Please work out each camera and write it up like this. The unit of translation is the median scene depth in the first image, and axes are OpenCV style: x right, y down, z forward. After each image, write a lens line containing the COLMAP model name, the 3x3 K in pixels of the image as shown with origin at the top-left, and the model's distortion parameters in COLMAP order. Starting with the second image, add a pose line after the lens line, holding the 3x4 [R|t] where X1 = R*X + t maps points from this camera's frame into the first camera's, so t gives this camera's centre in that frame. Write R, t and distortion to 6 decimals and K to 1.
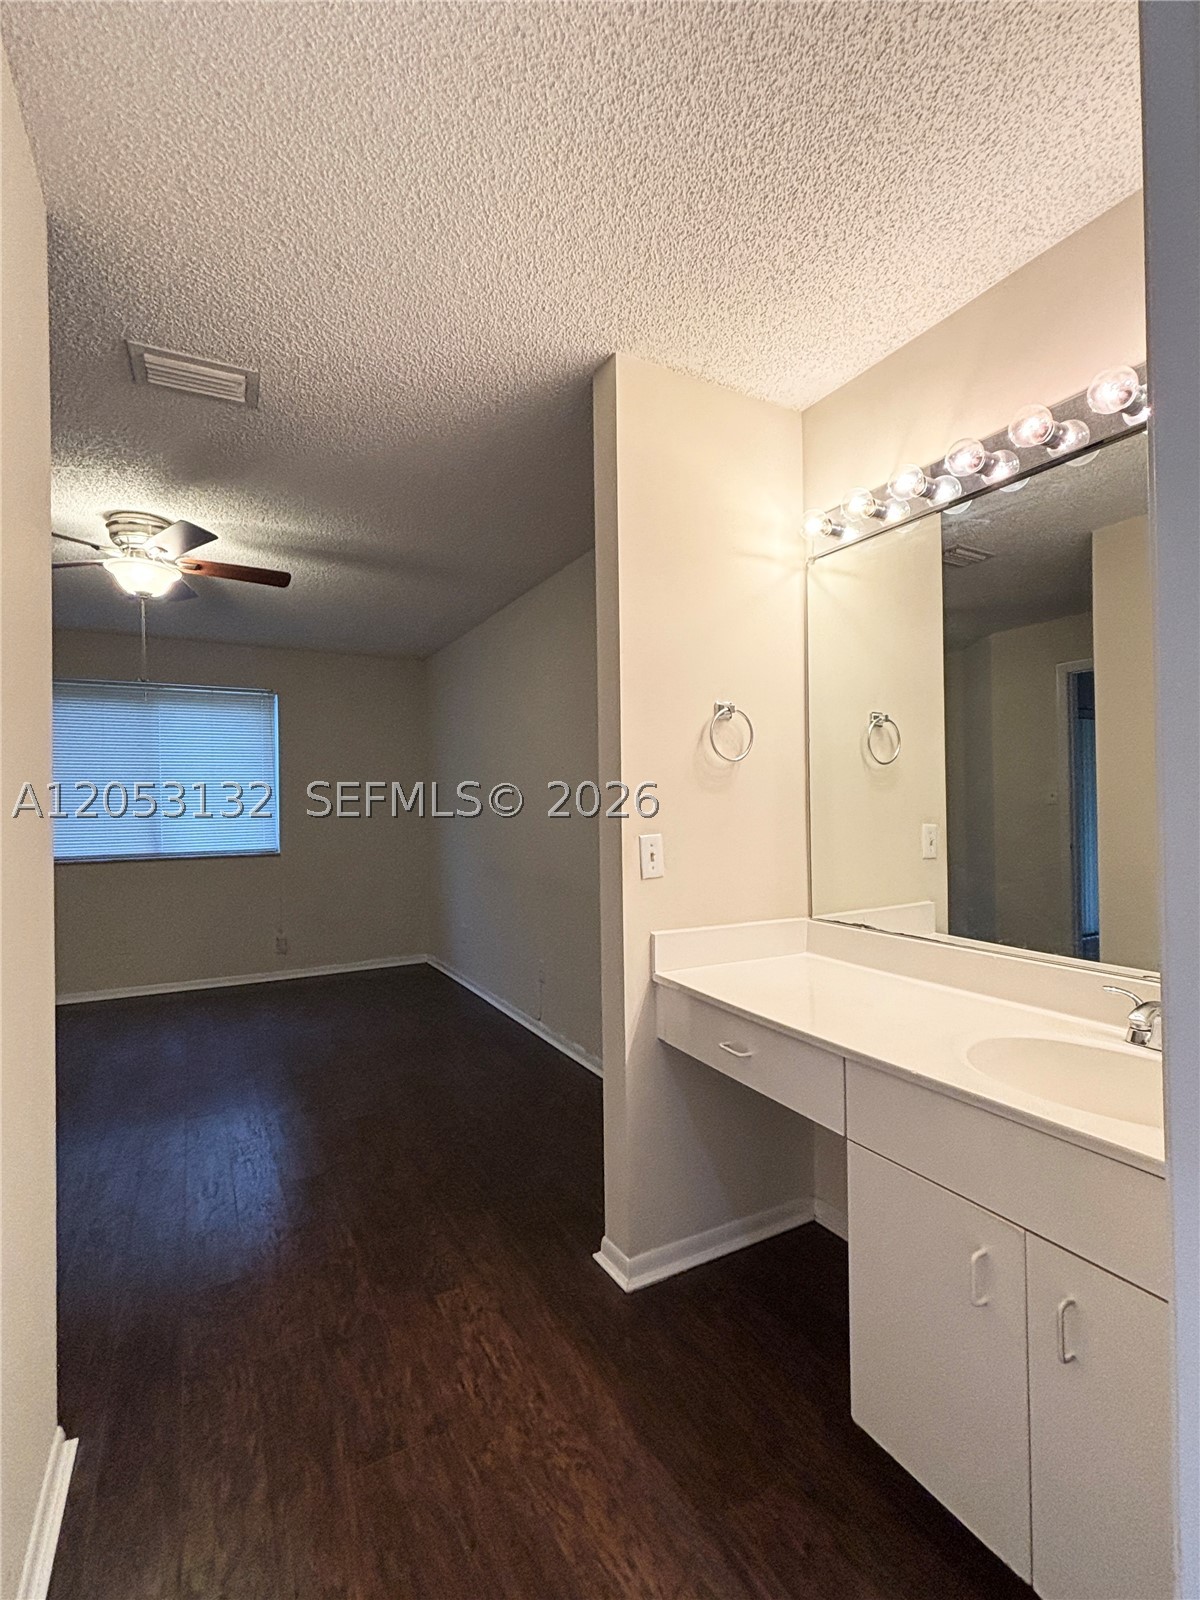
lens RADIAL K [[729.8, 0, 600.0], [0, 729.8, 800.0], [0, 0, 1]] dist [-0.000794, 0.000254]
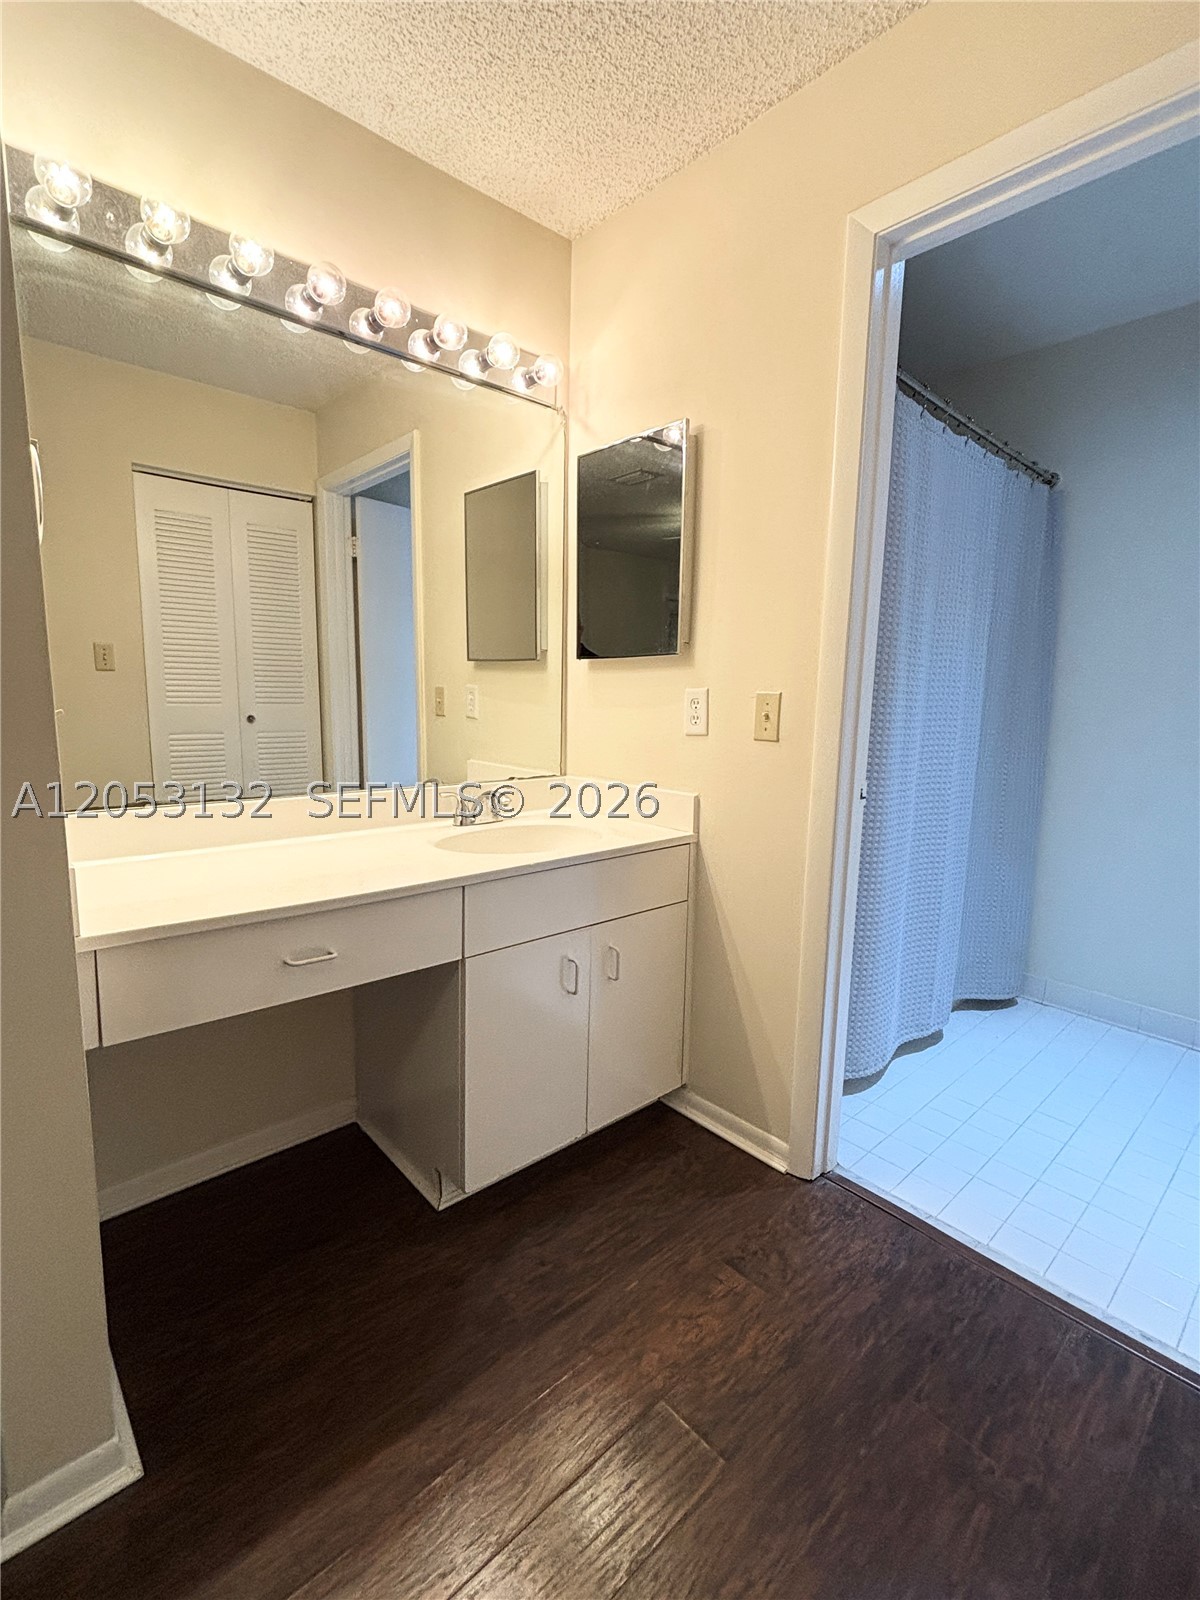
lens RADIAL K [[729.8, 0, 600.0], [0, 729.8, 800.0], [0, 0, 1]] dist [-0.000794, 0.000254]
pose [[-0.234154, -0.133040, 0.963053, -0.717657], [-0.026430, 0.991098, 0.130488, 0.084385], [-0.971840, 0.005101, -0.235586, 1.056194]]
